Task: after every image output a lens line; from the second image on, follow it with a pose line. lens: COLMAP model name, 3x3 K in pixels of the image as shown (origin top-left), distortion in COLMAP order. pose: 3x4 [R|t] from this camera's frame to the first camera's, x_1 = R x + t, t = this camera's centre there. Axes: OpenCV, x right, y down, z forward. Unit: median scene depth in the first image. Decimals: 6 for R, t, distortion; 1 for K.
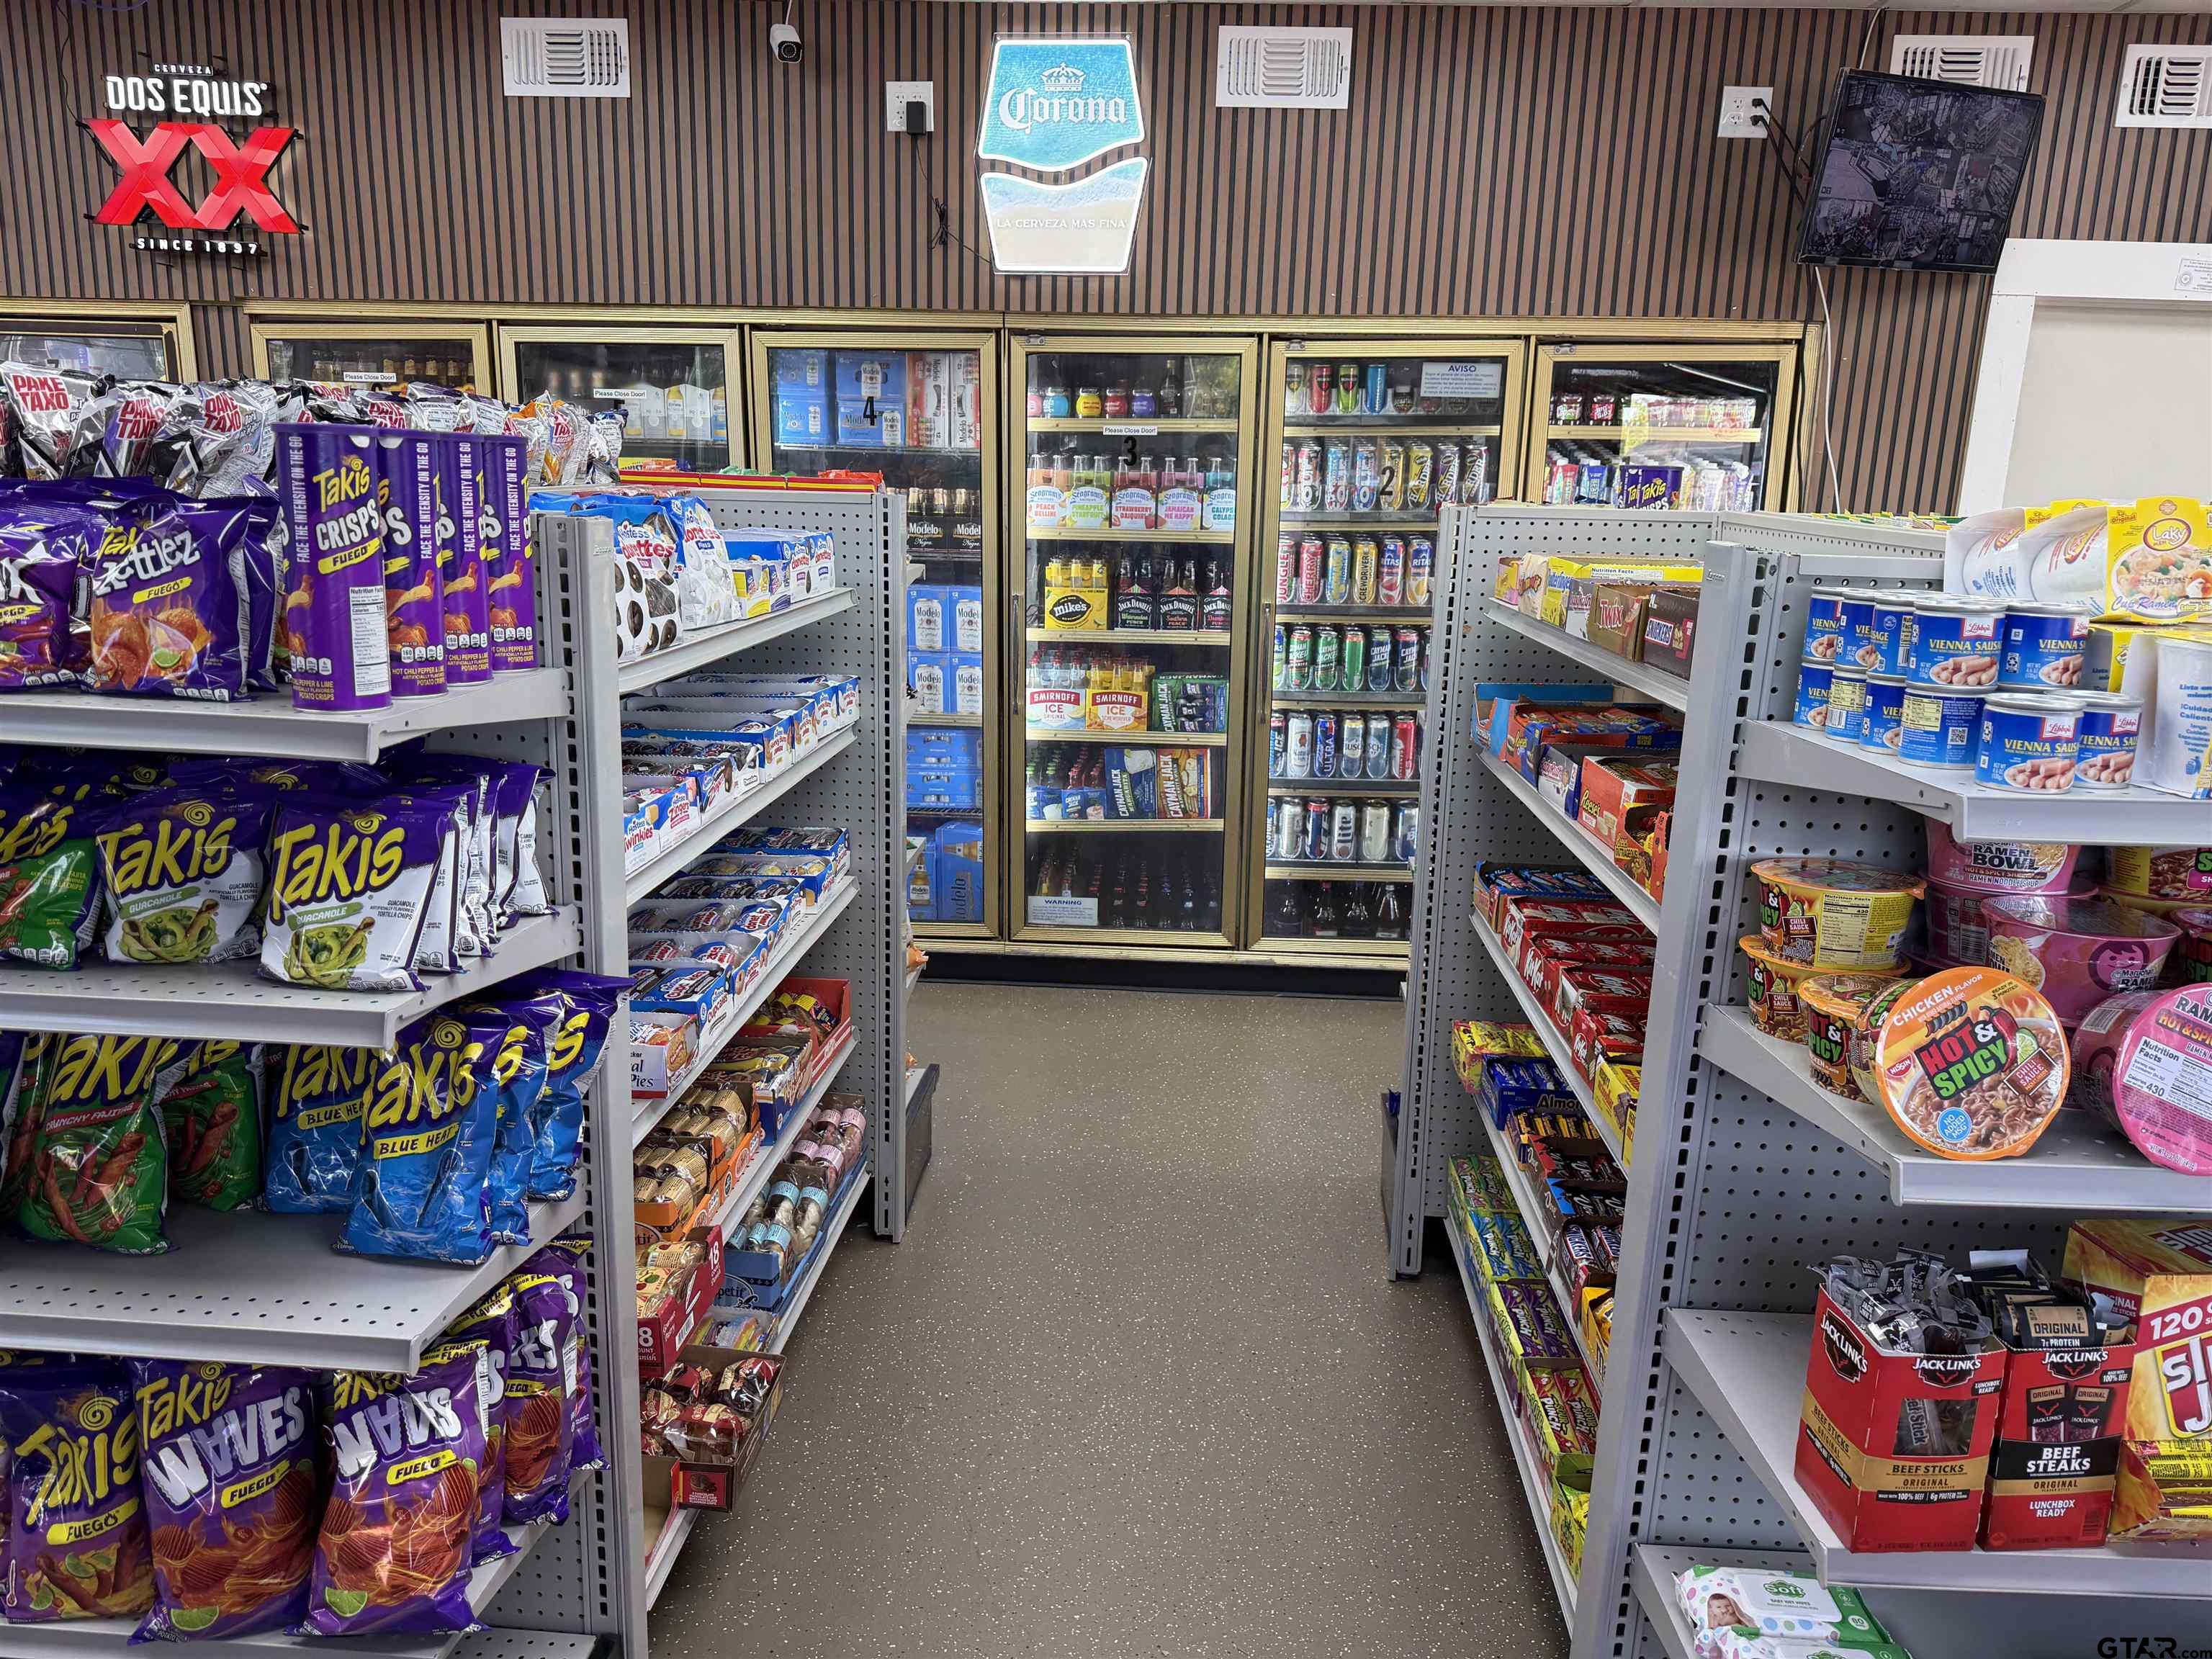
lens RADIAL K [[1525.1, 0, 1106.0], [0, 1525.1, 829.5], [0, 0, 1]] dist [-0.020739, 0.005301]
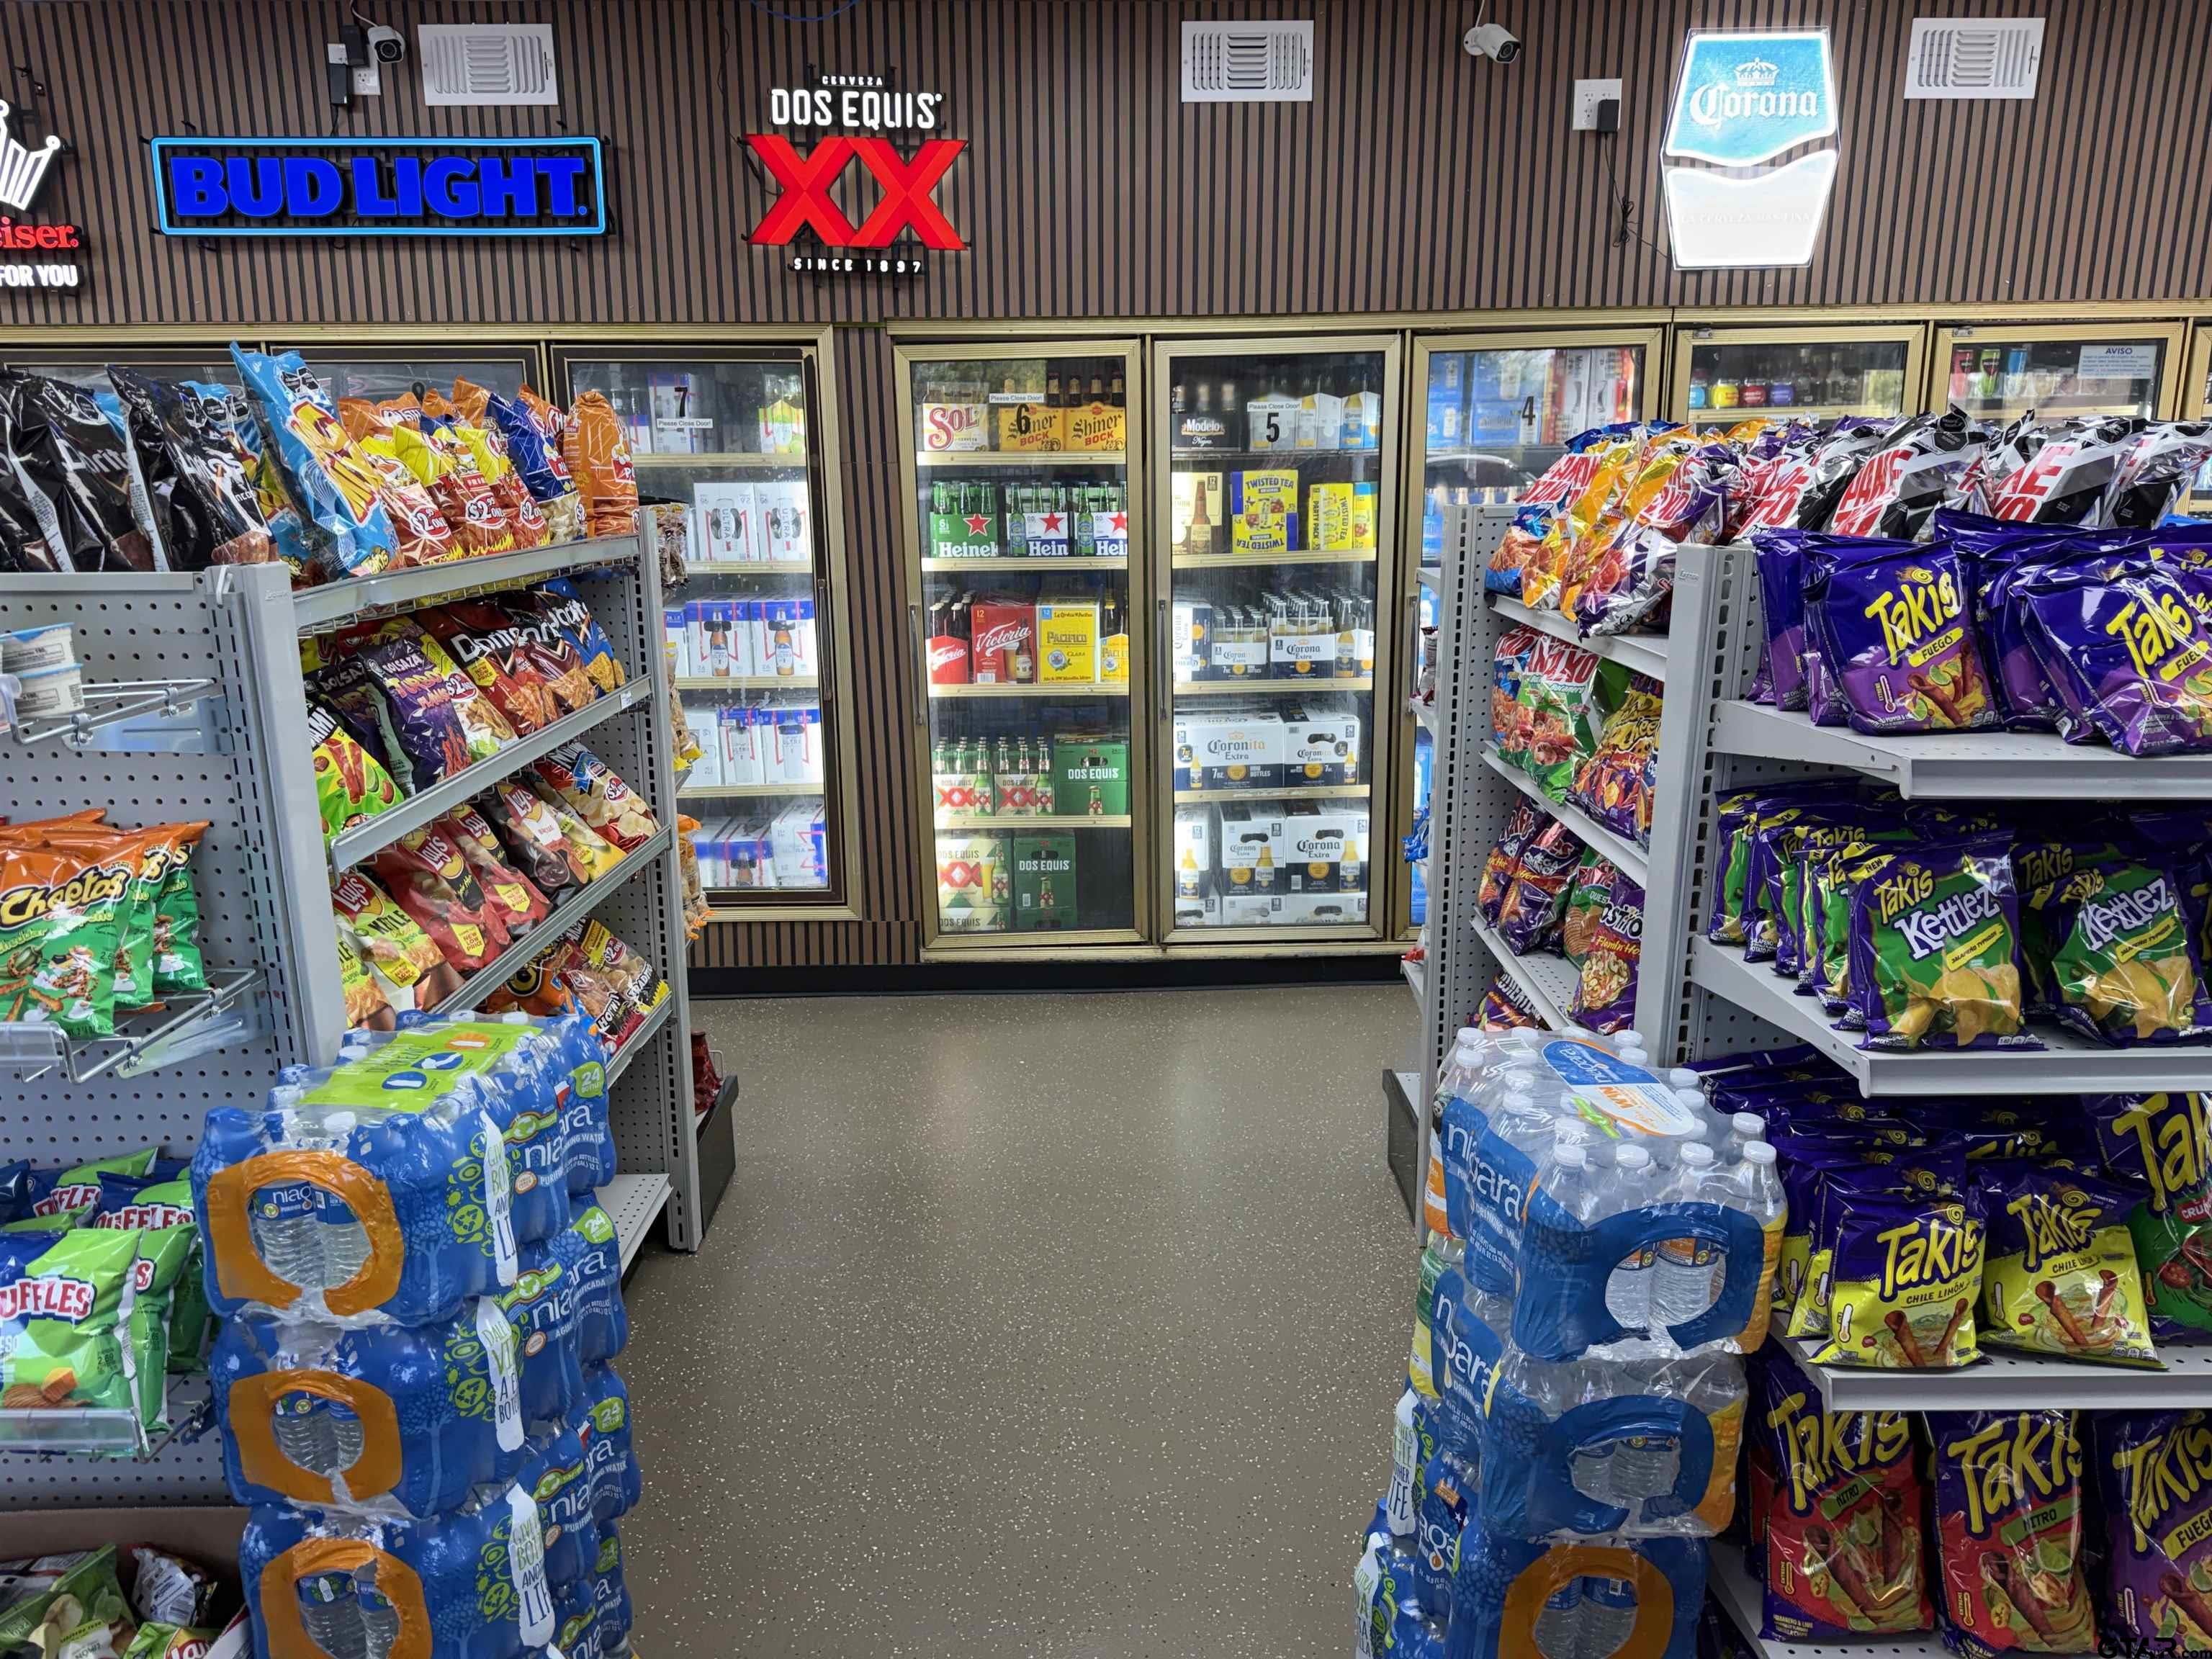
lens RADIAL K [[1507.6, 0, 1064.6], [0, 1507.6, 824.2], [0, 0, 1]] dist [0.081078, -0.111844]
pose [[0.997458, -0.049647, 0.051109, -0.540859], [0.049907, 0.998747, -0.003827, -0.016368], [-0.050855, 0.006368, 0.998686, 0.016126]]
